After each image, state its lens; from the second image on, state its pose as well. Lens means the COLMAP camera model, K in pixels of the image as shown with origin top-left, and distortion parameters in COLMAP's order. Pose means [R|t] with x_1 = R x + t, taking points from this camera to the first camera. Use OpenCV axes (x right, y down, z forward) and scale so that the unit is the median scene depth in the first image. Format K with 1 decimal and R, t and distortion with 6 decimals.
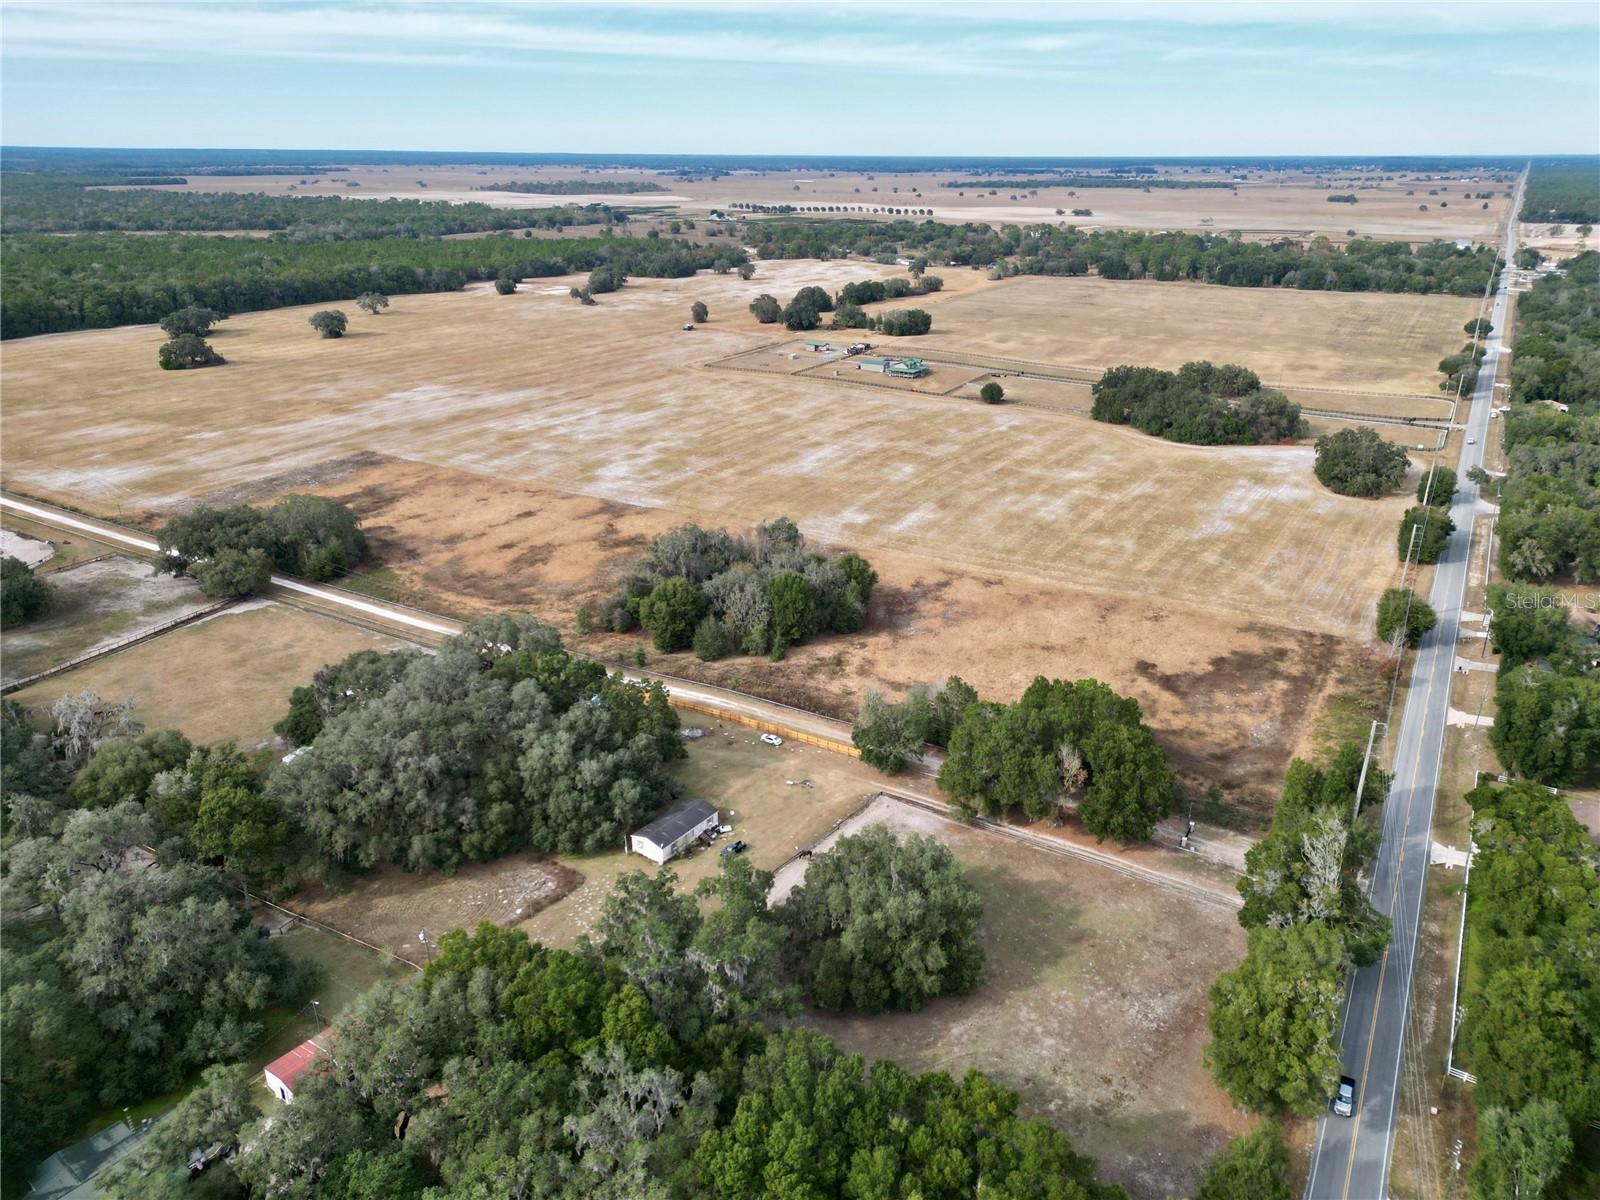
lens RADIAL K [[1116.1, 0, 800.4], [0, 1116.1, 601.4], [0, 0, 1]] dist [0.067160, -0.056826]
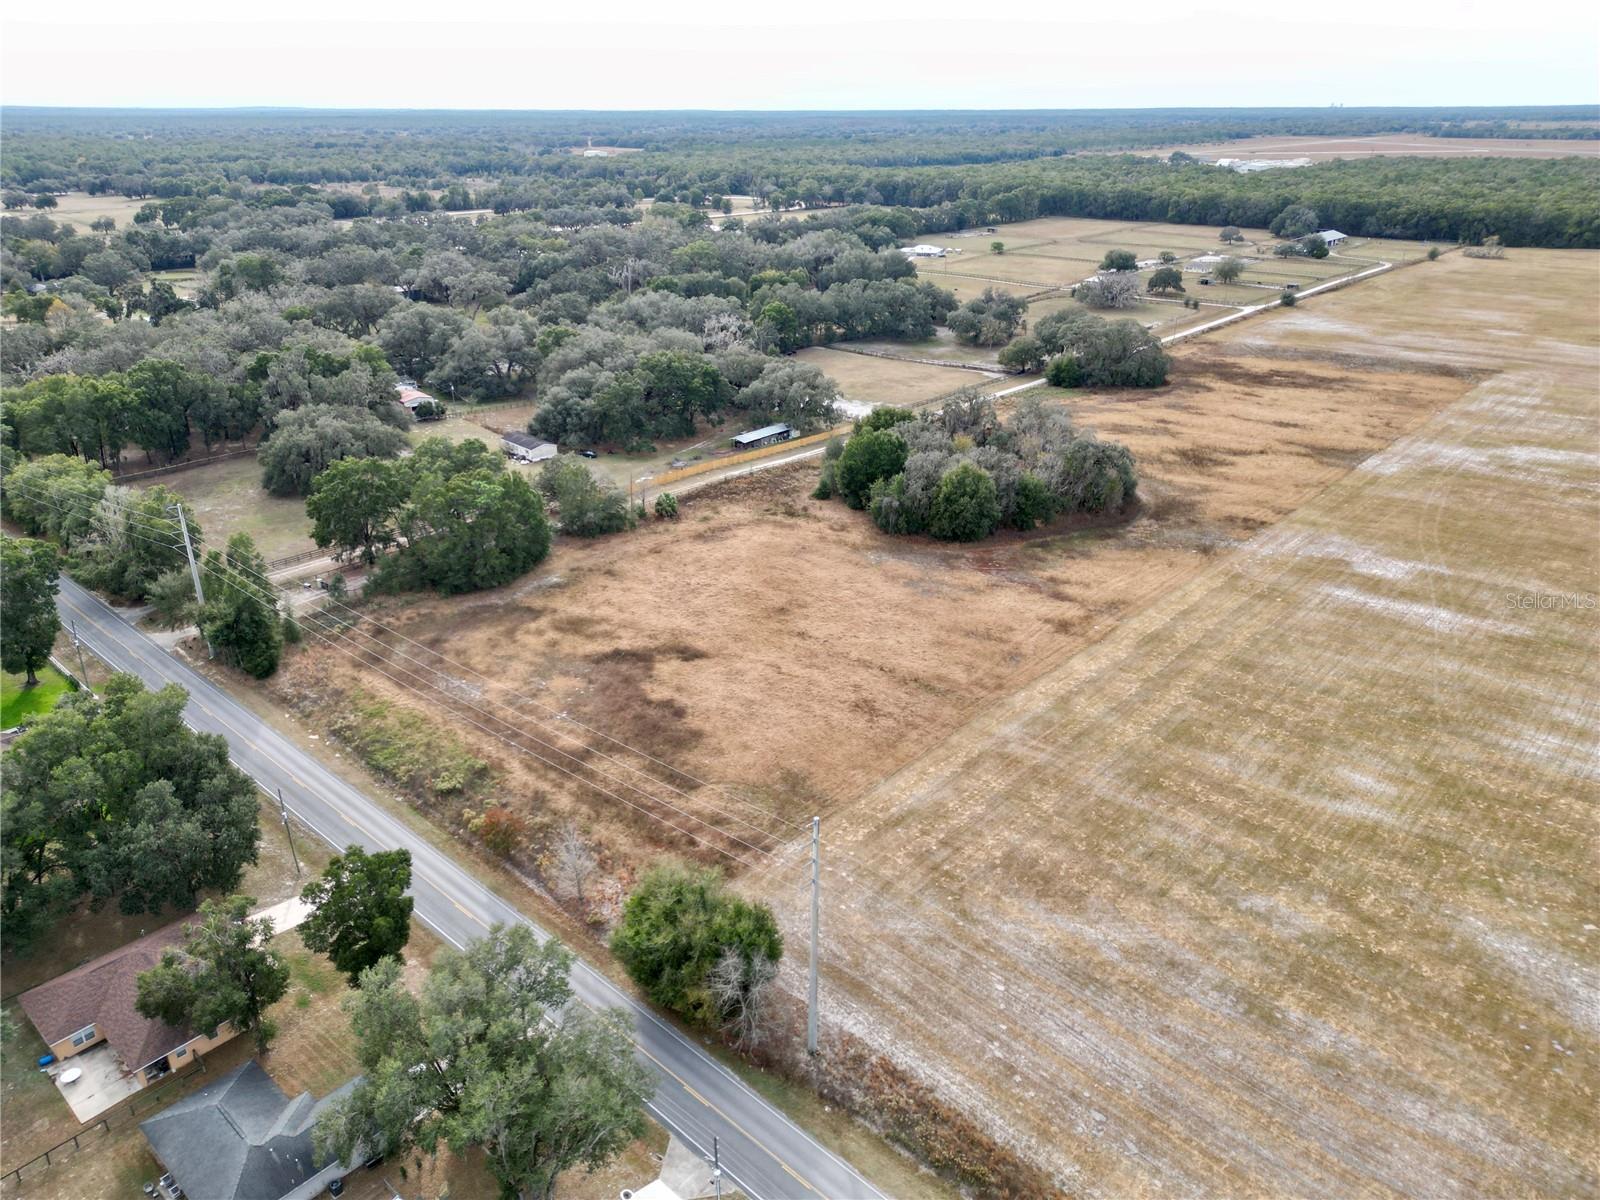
lens RADIAL K [[1116.1, 0, 794.3], [0, 1116.1, 595.5], [0, 0, 1]] dist [0.067160, -0.056826]
pose [[-0.196807, 0.383397, -0.902371, 0.652936], [-0.363770, 0.826123, 0.430339, -0.209388], [0.910460, 0.412950, -0.023118, 0.777467]]
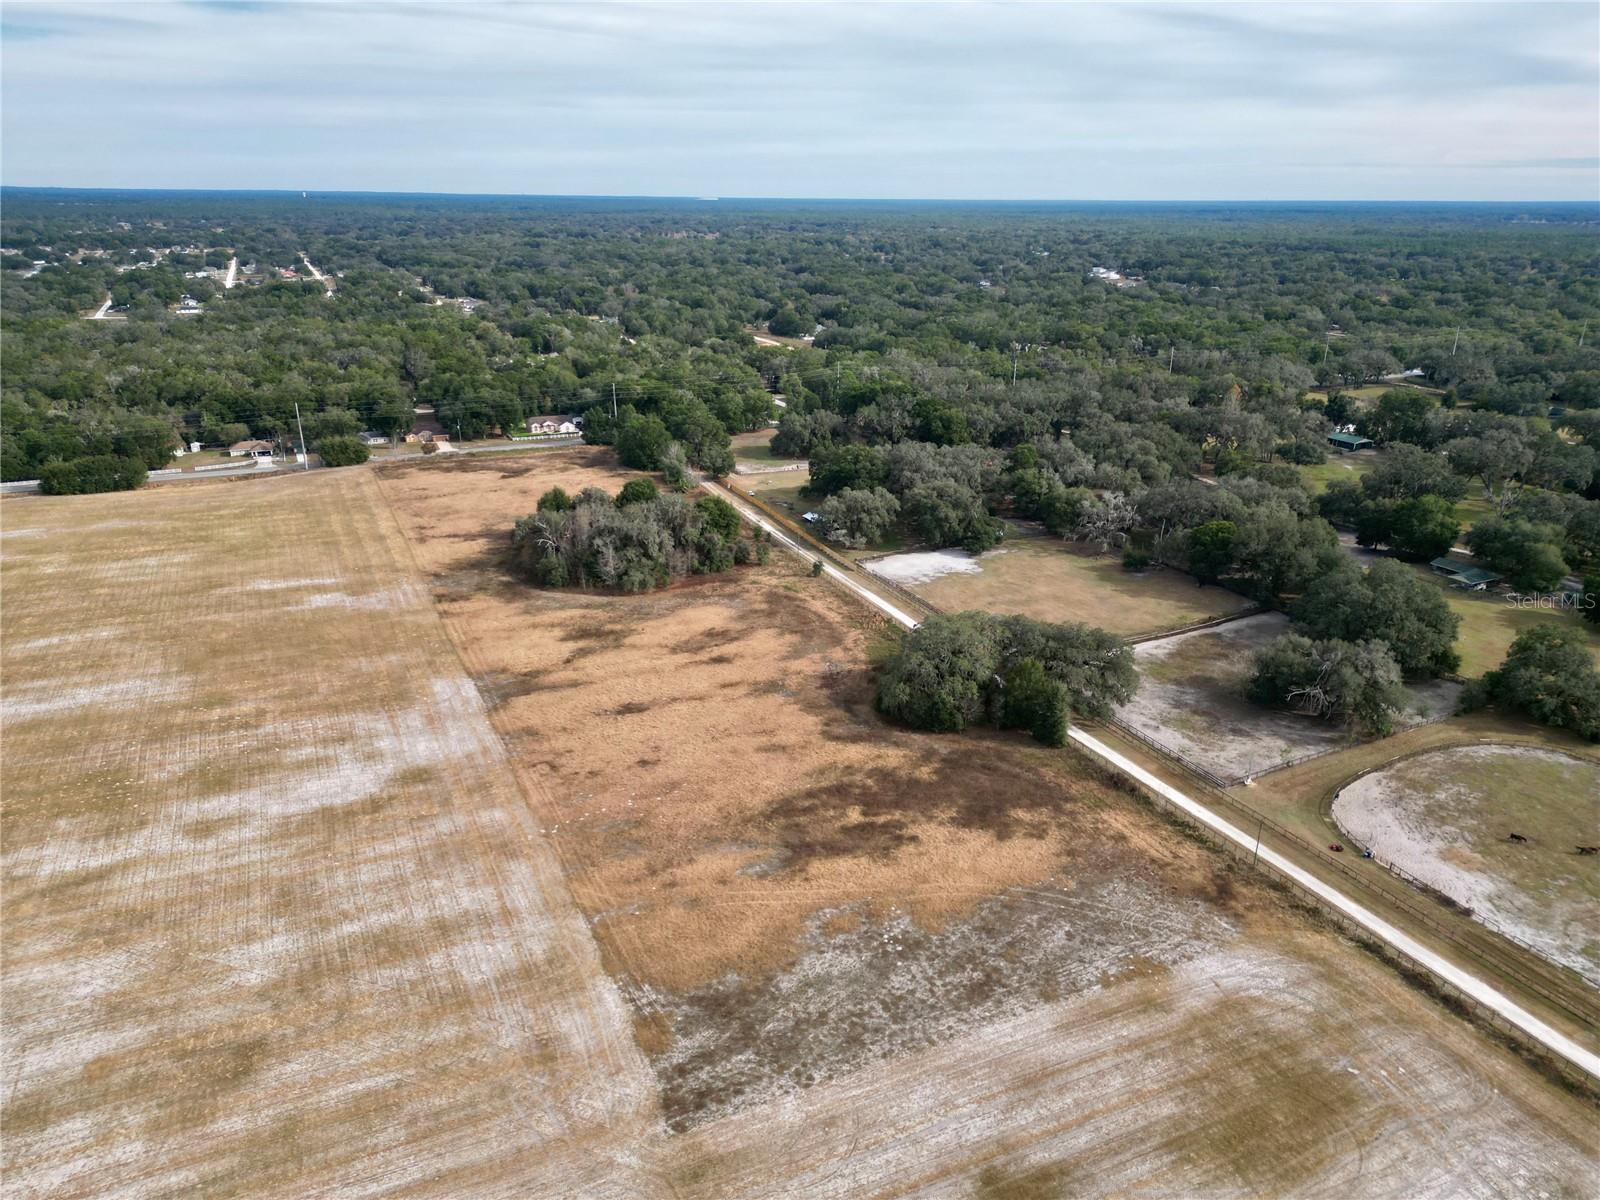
lens RADIAL K [[1116.1, 0, 803.2], [0, 1116.1, 599.8], [0, 0, 1]] dist [0.067160, -0.056826]
pose [[-0.825682, -0.204263, 0.525858, -0.674717], [0.198594, 0.767233, 0.609847, -0.513656], [-0.528025, 0.607972, -0.592925, 1.345977]]
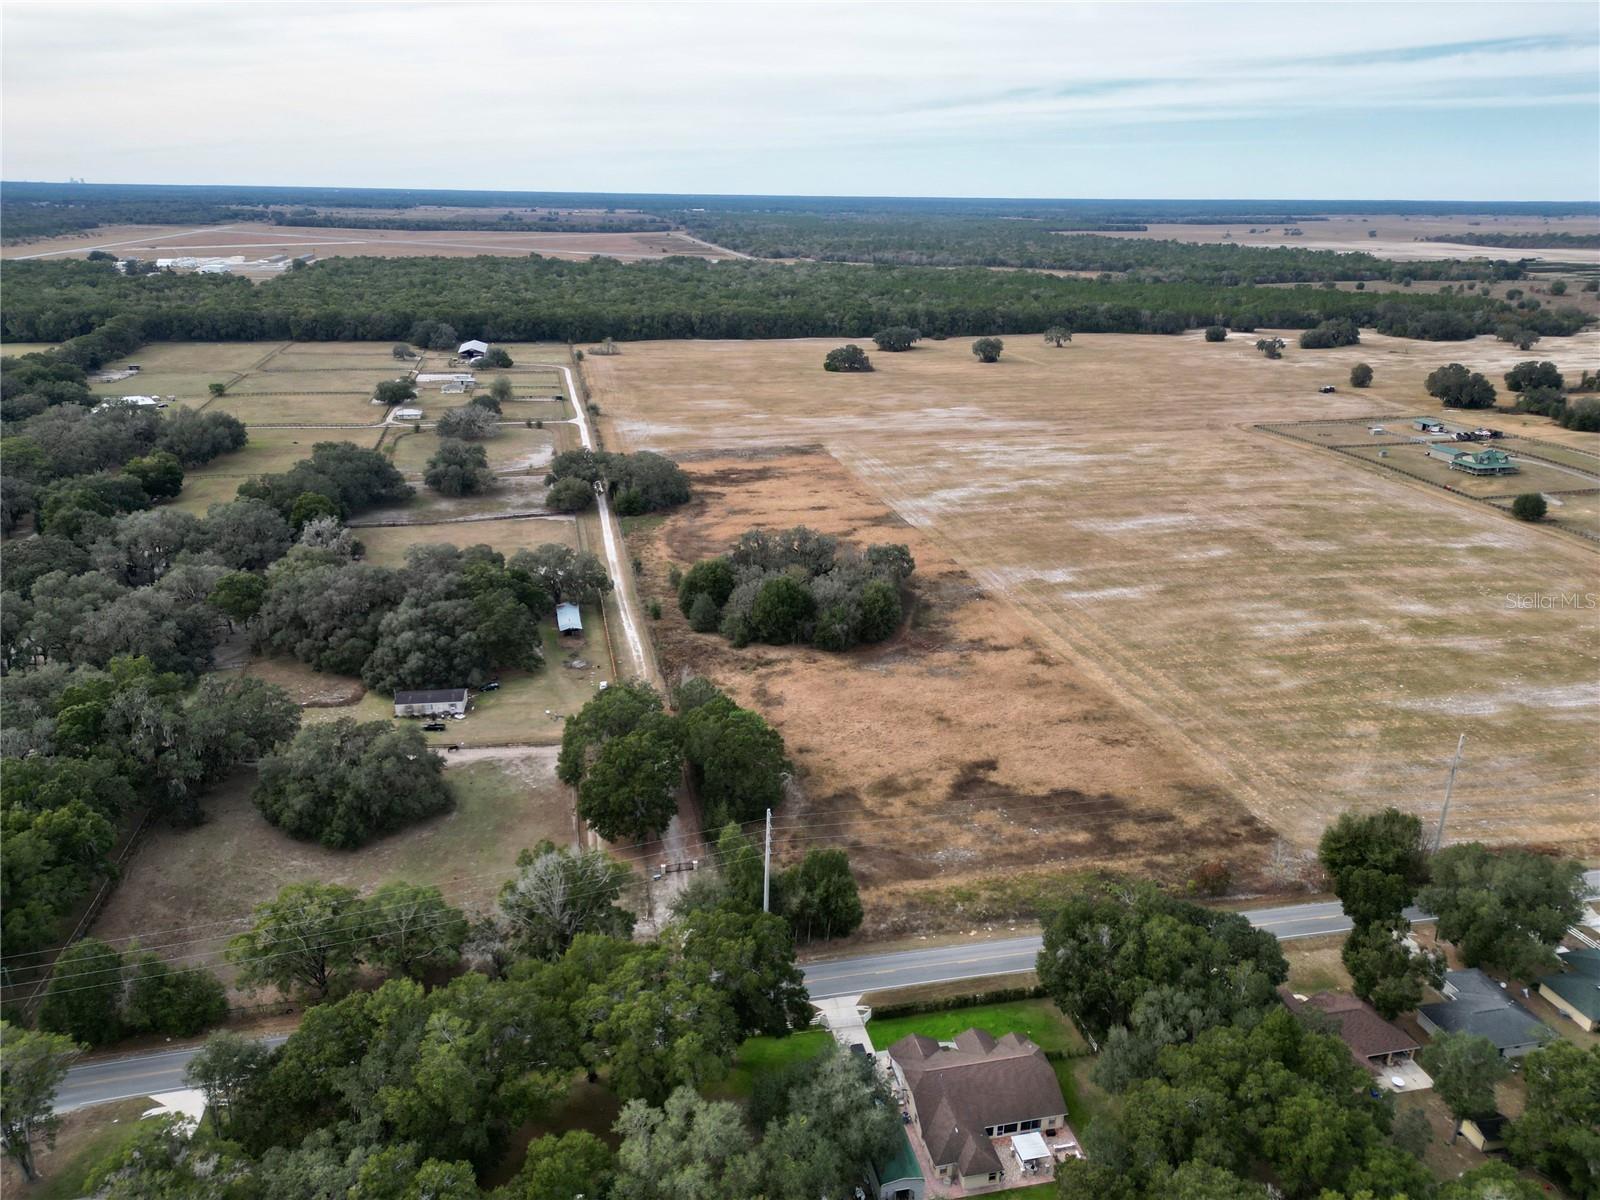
lens RADIAL K [[1116.1, 0, 795.5], [0, 1116.1, 598.1], [0, 0, 1]] dist [0.067160, -0.056826]
pose [[0.685646, 0.249081, -0.683995, 0.570496], [-0.277132, 0.958195, 0.071132, -0.066619], [0.673118, 0.140786, 0.726011, 0.173567]]
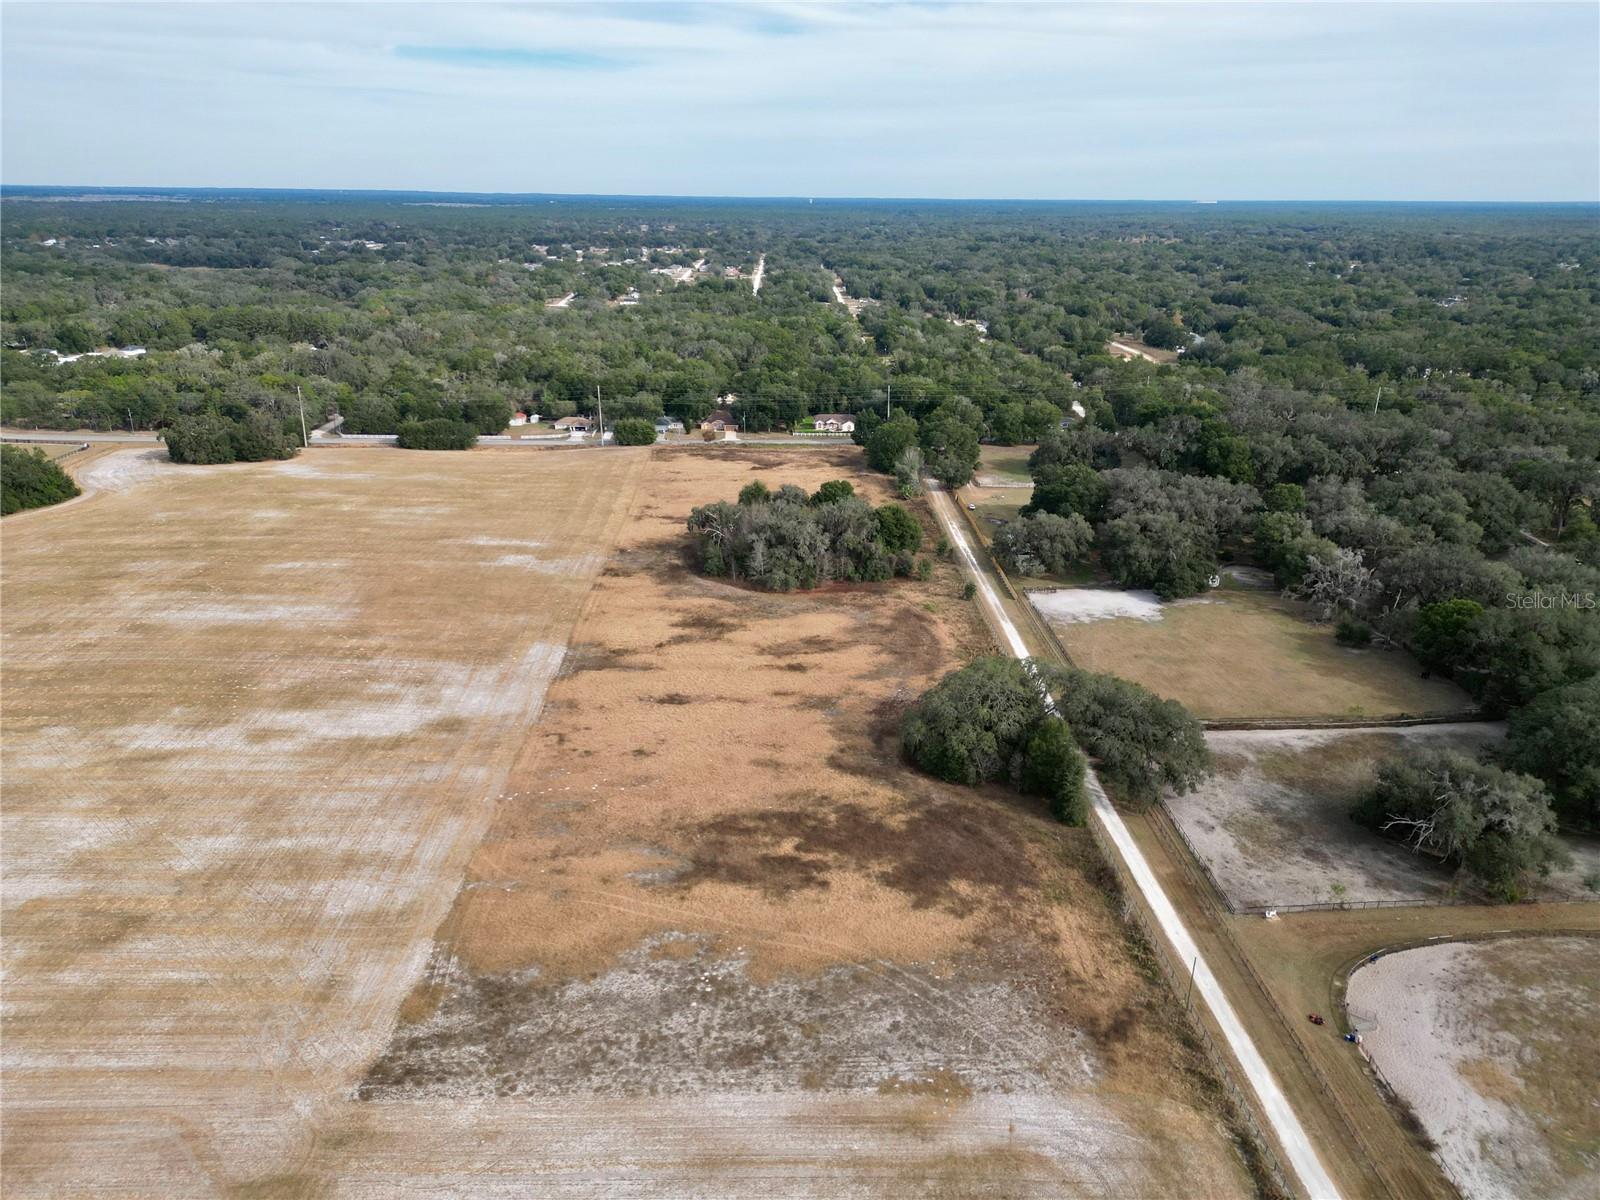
lens RADIAL K [[1116.1, 0, 800.7], [0, 1116.1, 601.3], [0, 0, 1]] dist [0.067160, -0.056826]
pose [[-0.532262, -0.299595, 0.791796, -0.811075], [0.305343, 0.804395, 0.509621, -0.448039], [-0.789597, 0.513021, -0.336669, 1.182599]]
